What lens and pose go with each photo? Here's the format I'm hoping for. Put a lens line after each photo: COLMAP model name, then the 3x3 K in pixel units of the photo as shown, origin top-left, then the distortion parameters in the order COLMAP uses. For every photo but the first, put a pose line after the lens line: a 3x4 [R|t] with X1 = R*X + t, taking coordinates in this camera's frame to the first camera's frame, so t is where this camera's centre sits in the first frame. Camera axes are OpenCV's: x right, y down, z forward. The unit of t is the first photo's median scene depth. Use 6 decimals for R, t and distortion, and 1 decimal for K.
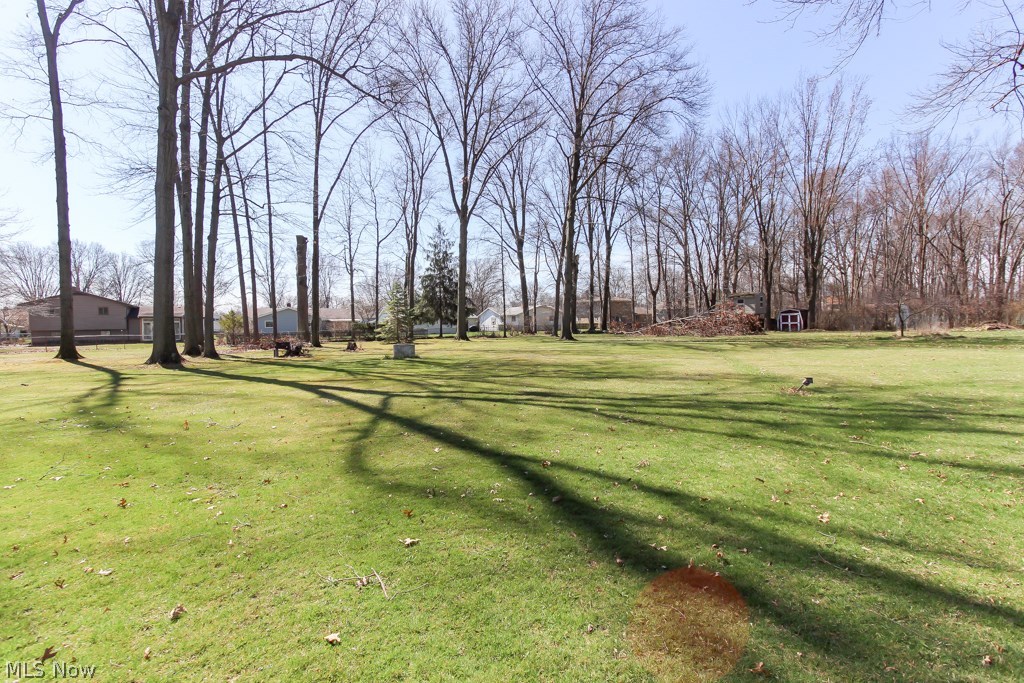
lens RADIAL K [[466.6, 0, 516.5], [0, 466.6, 347.7], [0, 0, 1]] dist [0.001920, 0.000406]
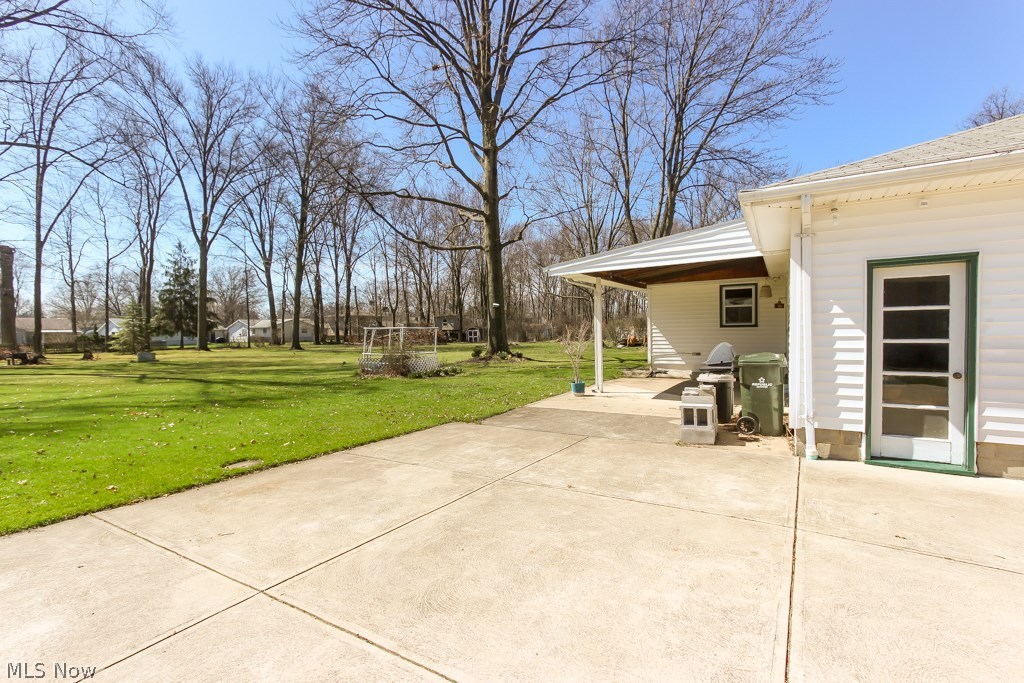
lens RADIAL K [[466.6, 0, 516.5], [0, 466.6, 347.7], [0, 0, 1]] dist [0.001920, 0.000406]
pose [[0.898780, -0.007659, 0.438334, 0.059831], [0.016923, 0.999708, -0.017232, 0.007724], [-0.438074, 0.022906, 0.898647, -0.306190]]
